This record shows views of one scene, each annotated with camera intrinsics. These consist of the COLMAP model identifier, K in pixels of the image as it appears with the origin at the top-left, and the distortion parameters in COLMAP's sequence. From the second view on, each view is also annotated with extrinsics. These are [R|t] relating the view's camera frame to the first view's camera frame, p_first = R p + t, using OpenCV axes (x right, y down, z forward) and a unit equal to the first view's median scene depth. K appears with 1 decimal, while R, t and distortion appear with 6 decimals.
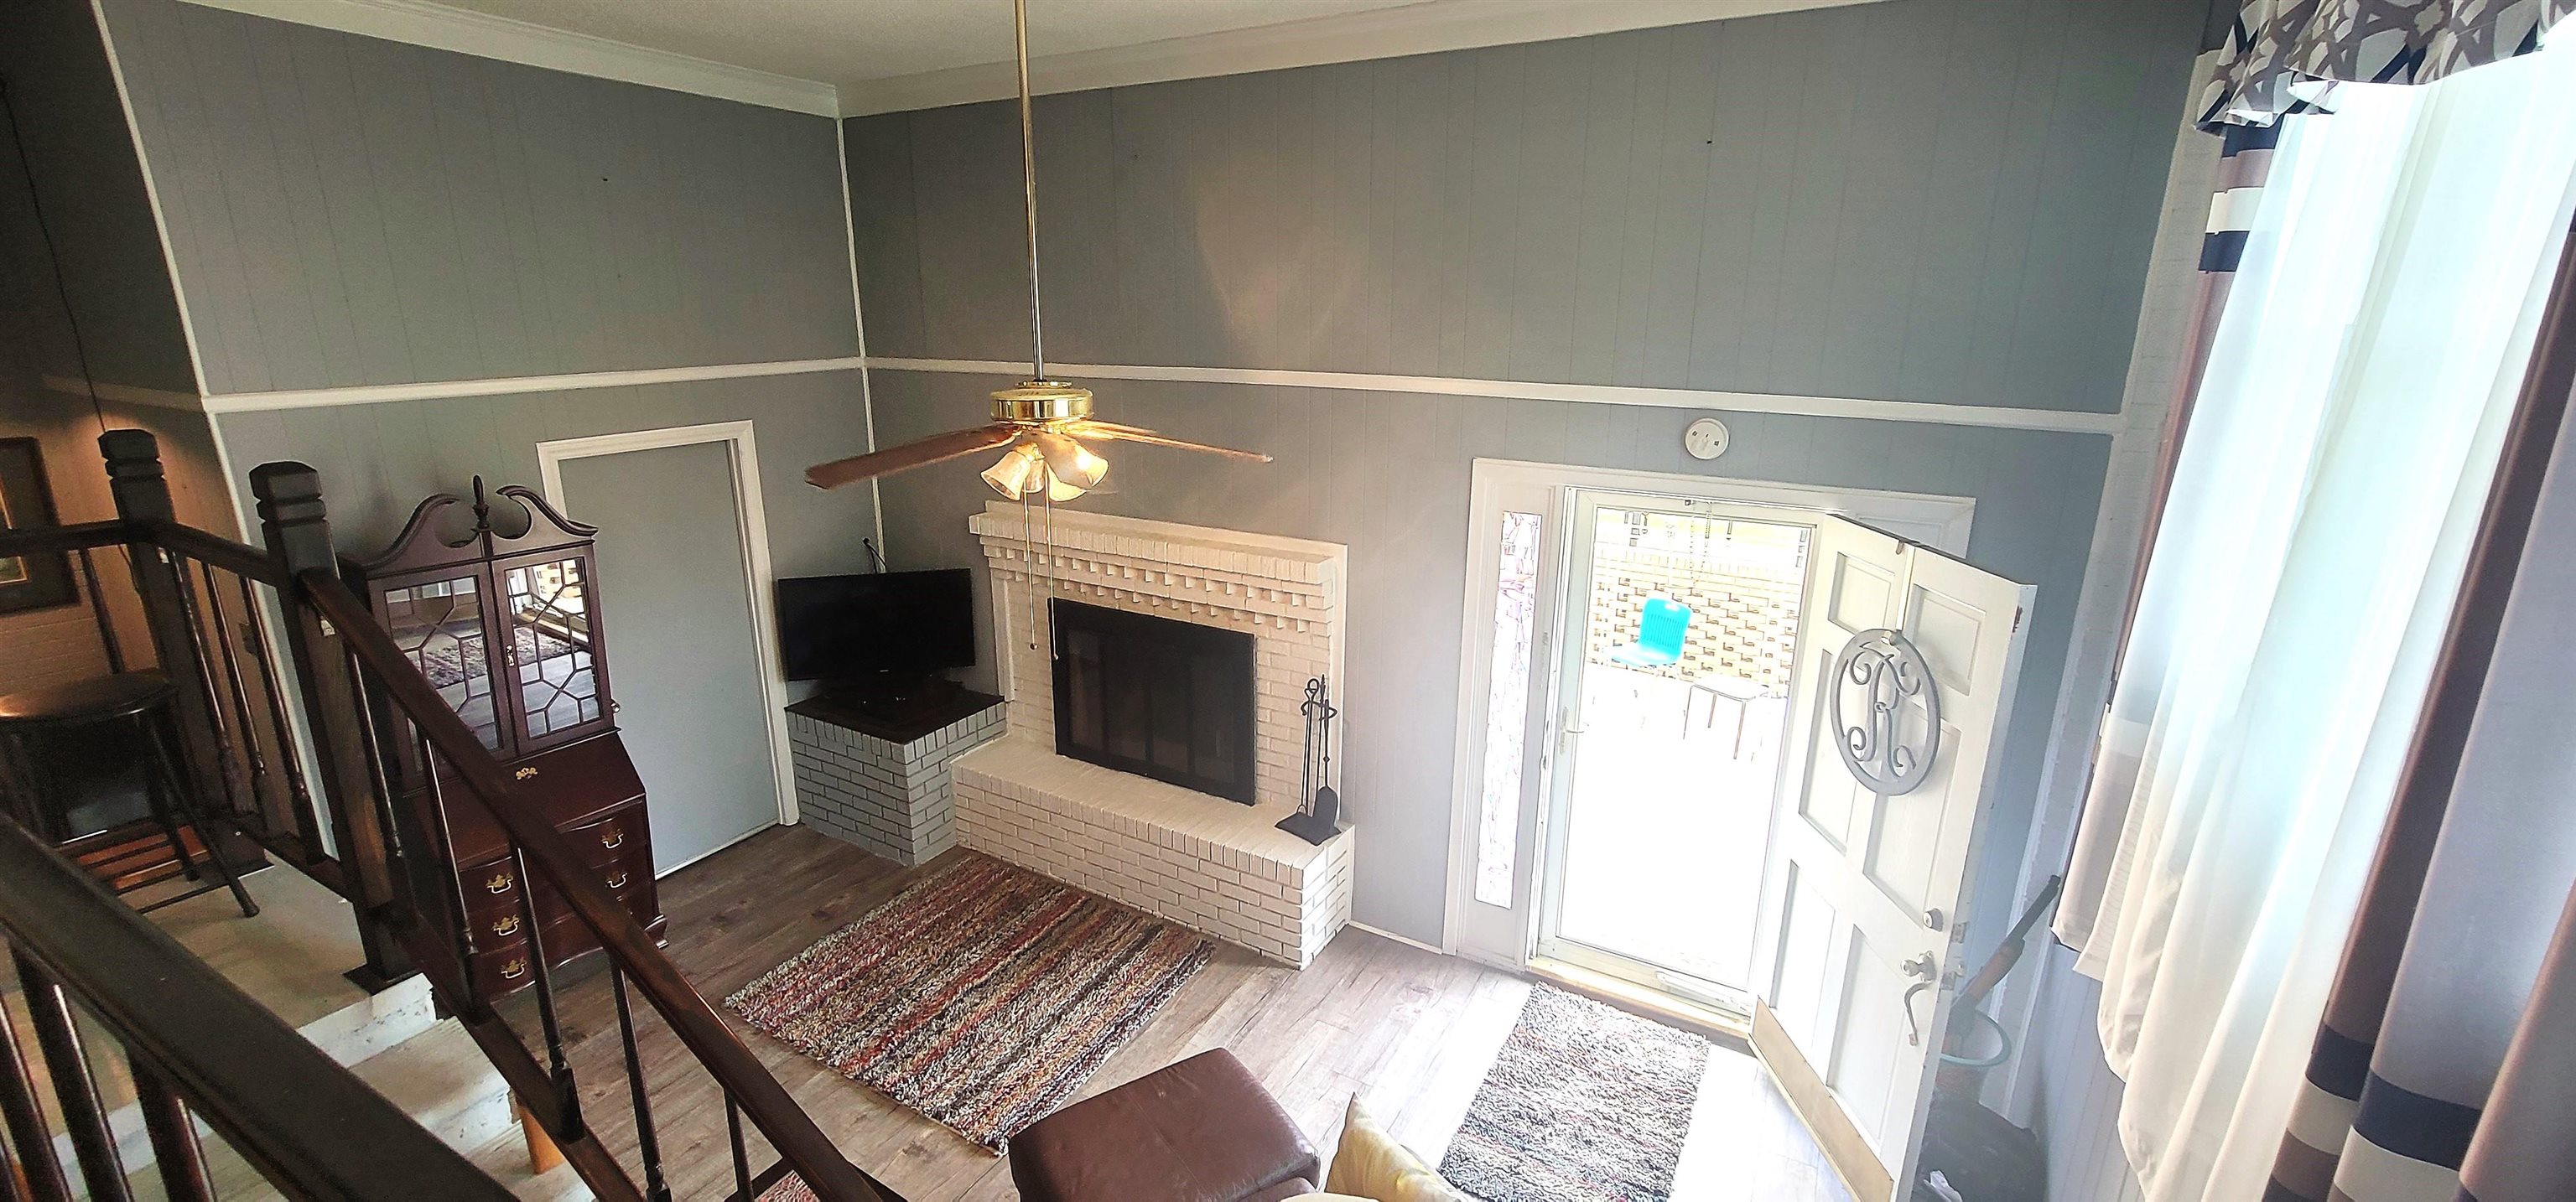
lens RADIAL K [[1054.9, 0, 1288.0], [0, 1054.9, 601.0], [0, 0, 1]] dist [-0.002693, 0.000504]
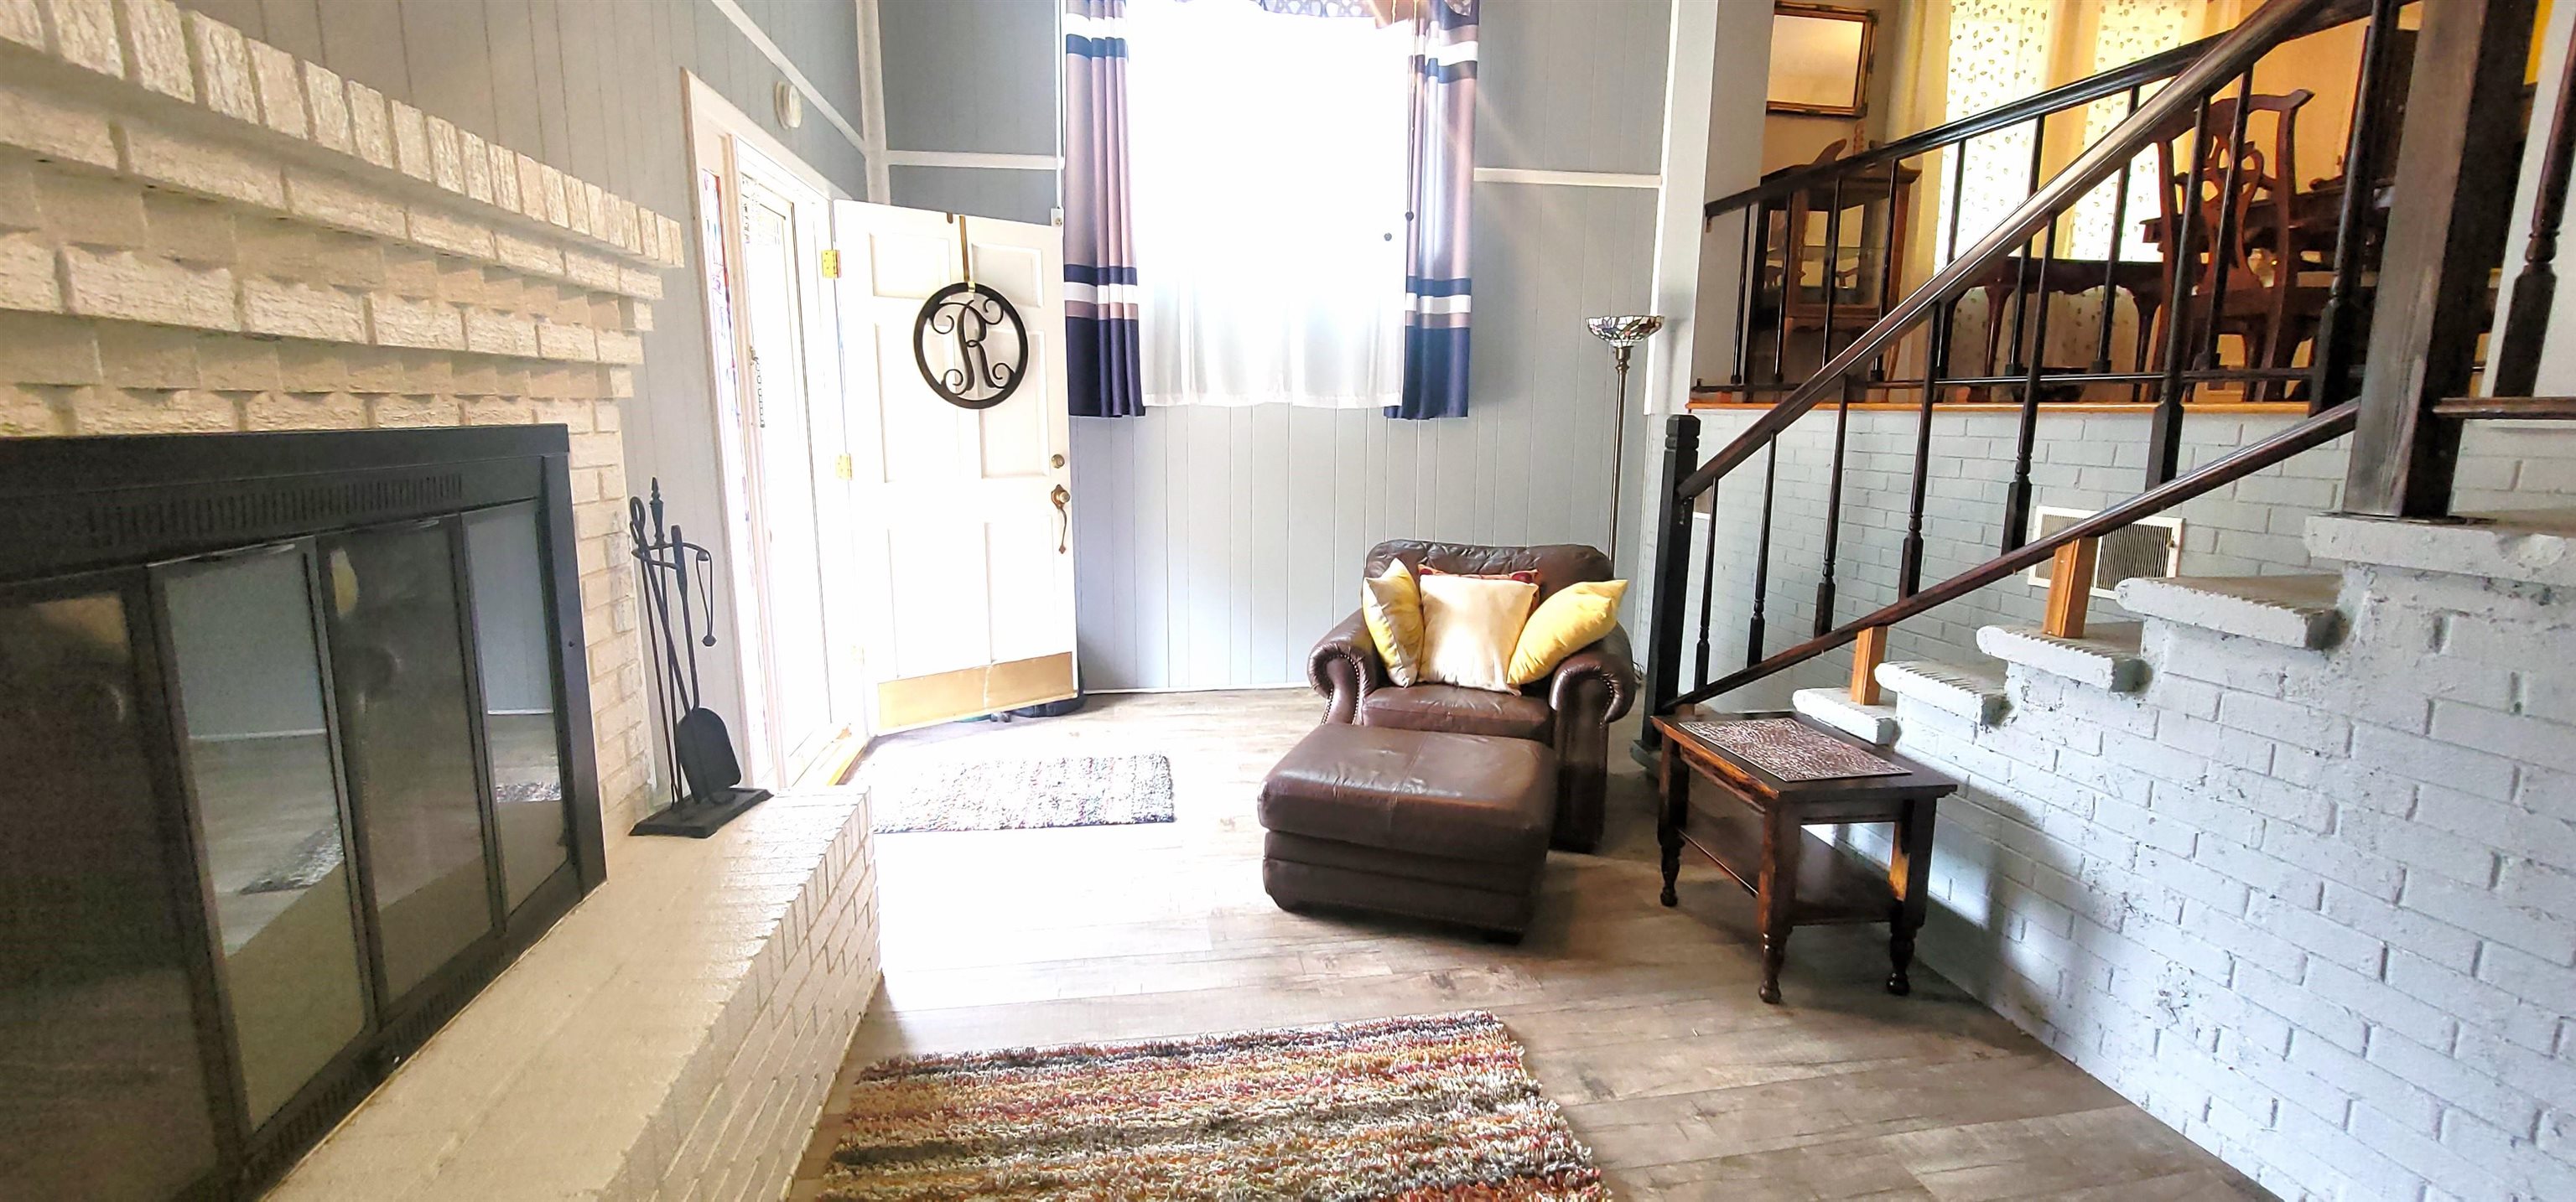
lens RADIAL K [[1060.8, 0, 1281.2], [0, 1060.8, 577.5], [0, 0, 1]] dist [-0.000086, 0.000138]
pose [[-0.609673, -0.141497, 0.779922, -0.507957], [0.201000, 0.924180, 0.324793, 0.012144], [-0.766745, 0.354781, -0.535006, 1.019396]]
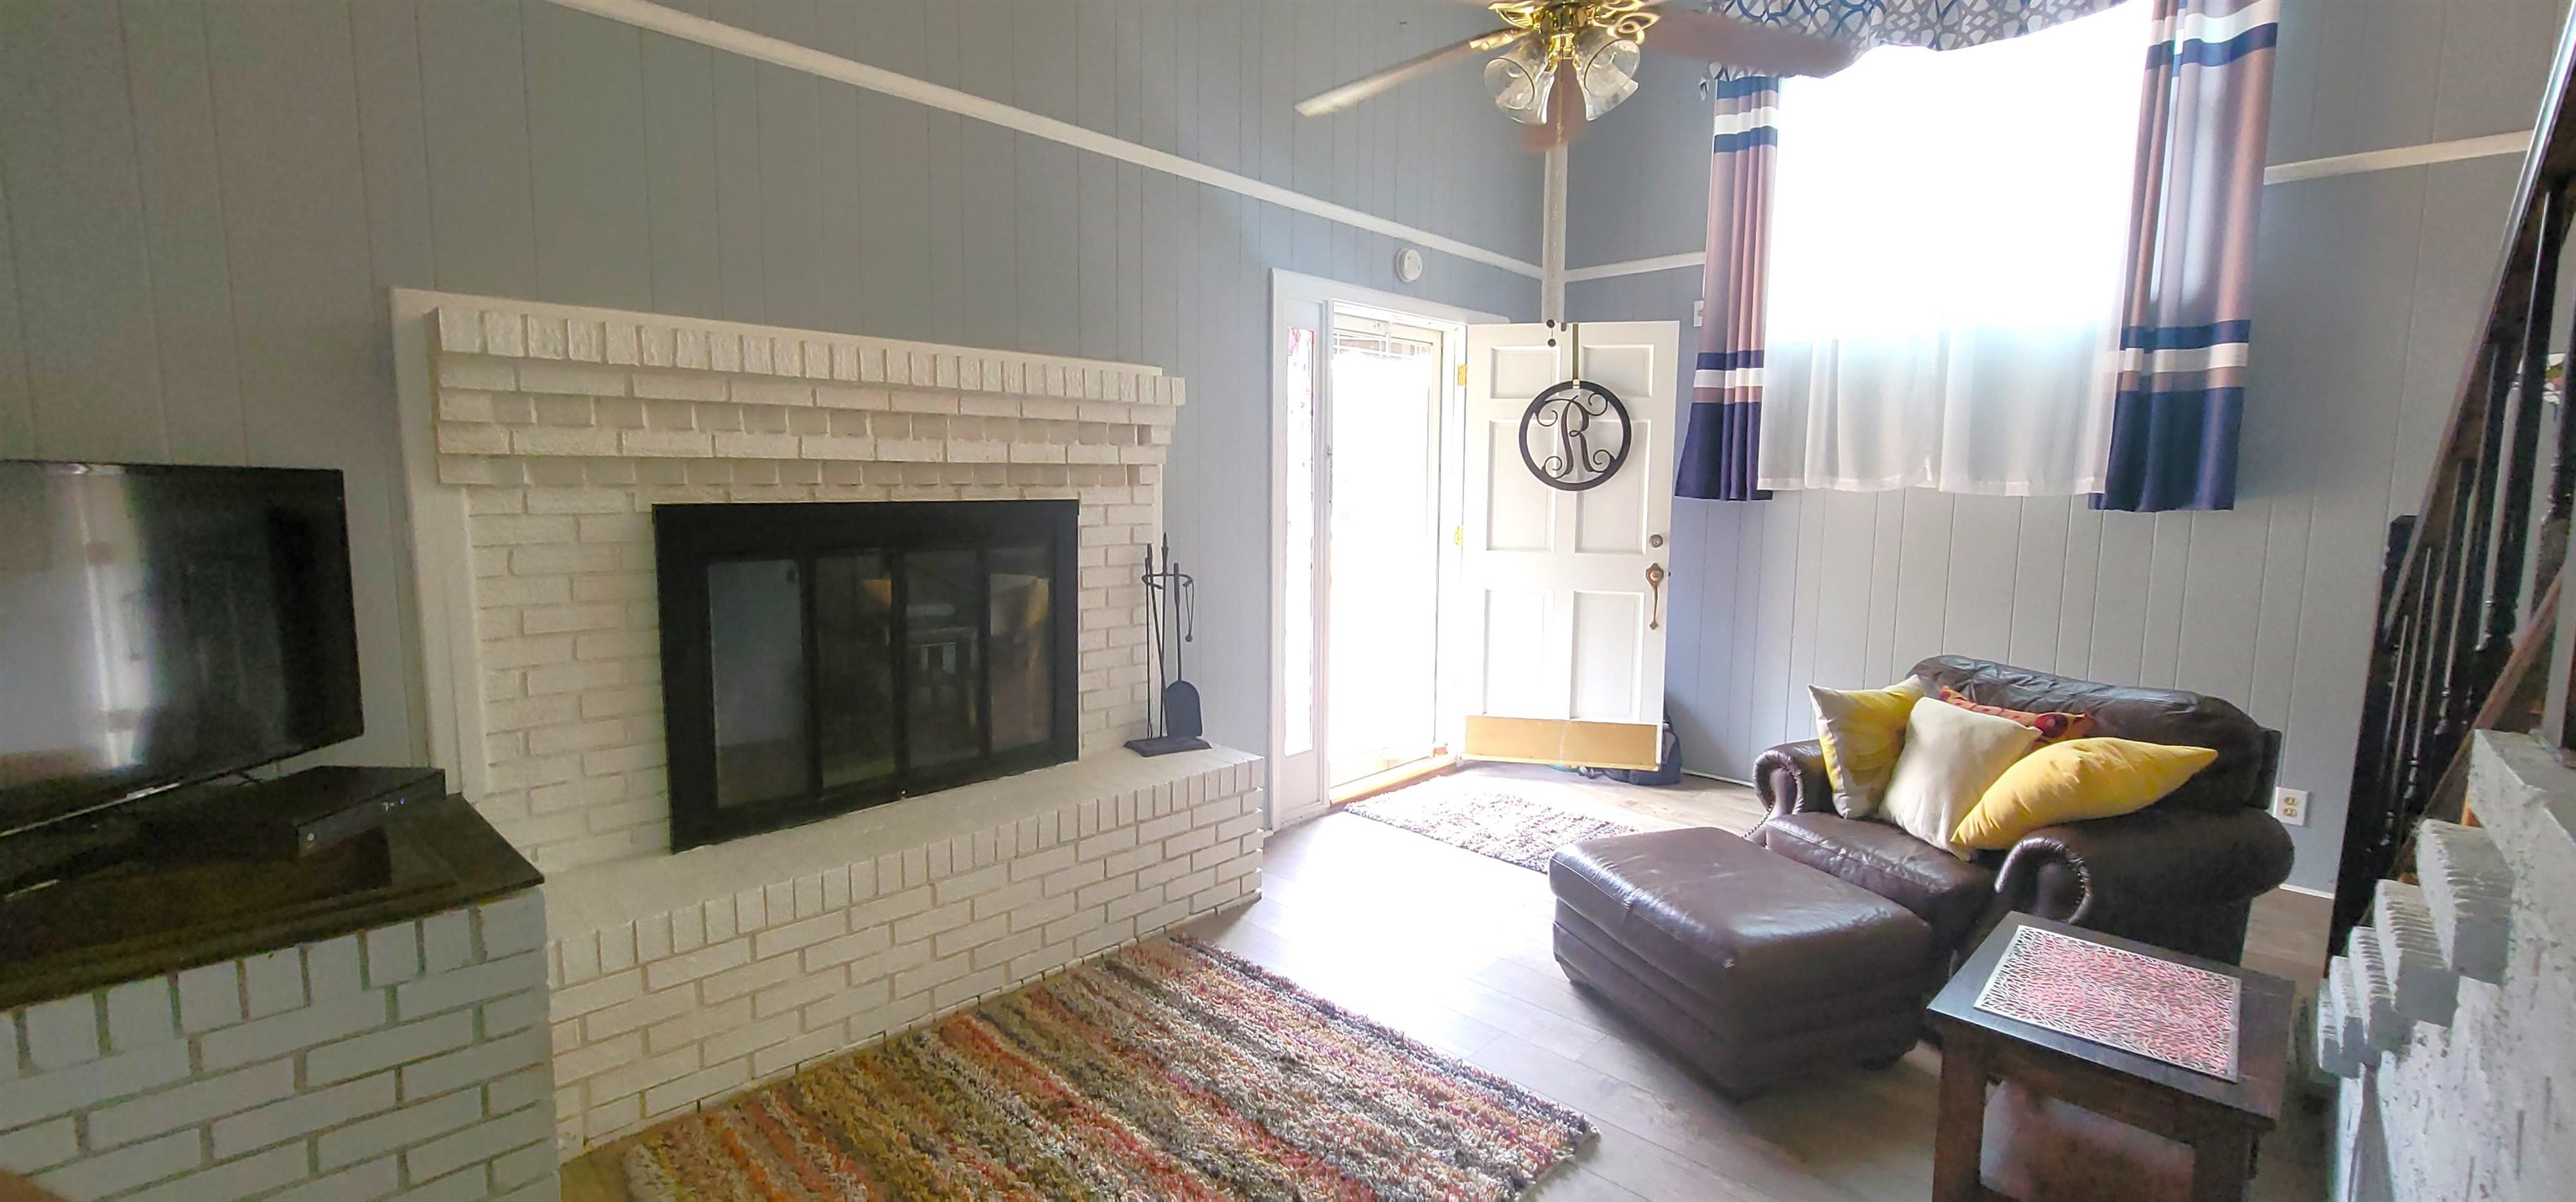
lens RADIAL K [[1060.8, 0, 1281.2], [0, 1060.8, 577.5], [0, 0, 1]] dist [-0.000086, 0.000138]
pose [[0.254590, -0.104951, 0.961337, -0.683404], [0.254521, 0.966317, 0.038090, 0.091297], [-0.932954, 0.234983, 0.272727, 0.686695]]
